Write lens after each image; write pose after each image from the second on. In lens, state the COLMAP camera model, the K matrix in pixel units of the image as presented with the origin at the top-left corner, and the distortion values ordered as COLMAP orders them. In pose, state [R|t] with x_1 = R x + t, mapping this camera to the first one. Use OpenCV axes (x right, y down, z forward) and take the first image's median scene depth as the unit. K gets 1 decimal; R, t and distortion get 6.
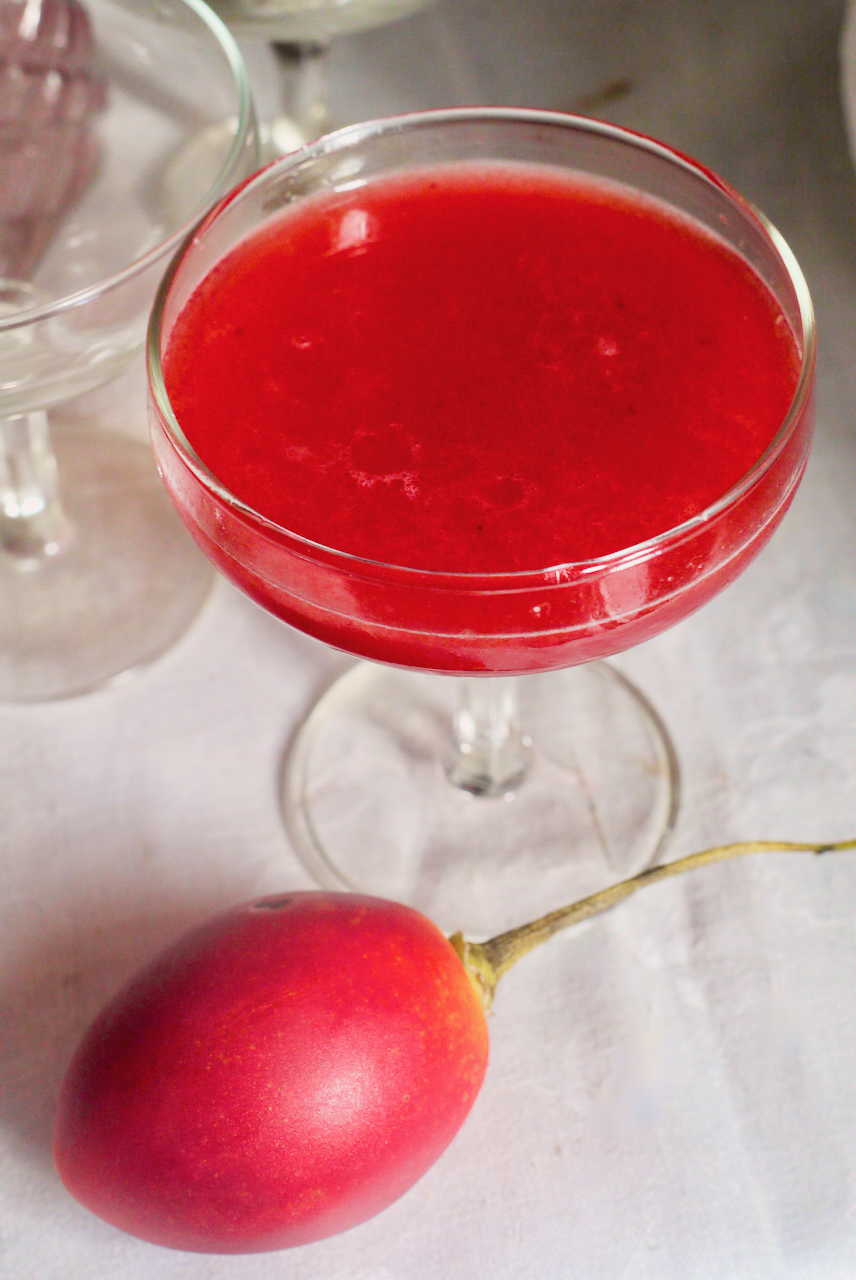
lens RADIAL K [[2702.8, 0, 428.2], [0, 2702.8, 637.3], [0, 0, 1]] dist [-0.071491, 0.000000]
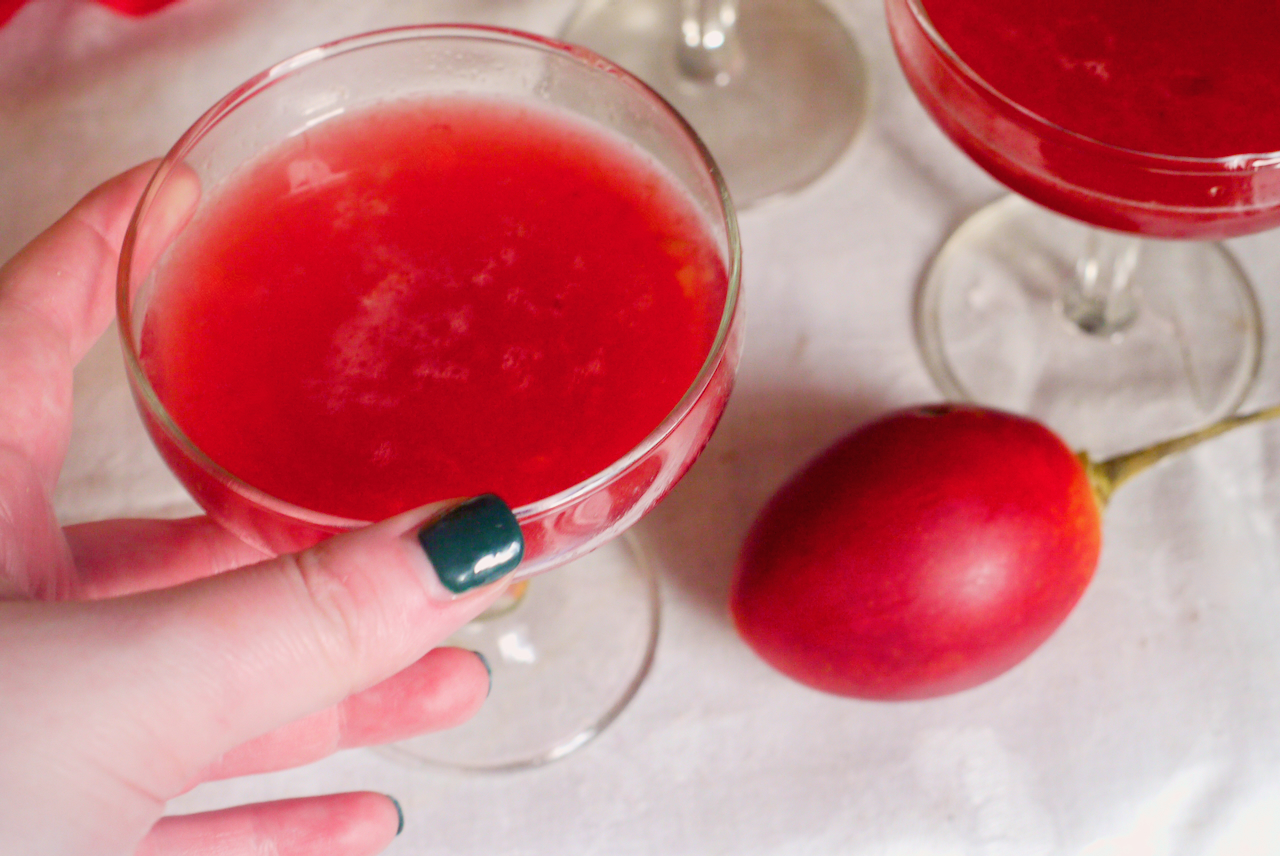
lens RADIAL K [[2974.9, 0, 640.6], [0, 2974.9, 430.3], [0, 0, 1]] dist [-0.253530, 0.000000]
pose [[0.994614, 0.096646, -0.037442, -0.123275], [-0.092317, 0.990299, 0.103851, -0.013596], [0.047116, -0.099835, 0.993888, -0.261209]]
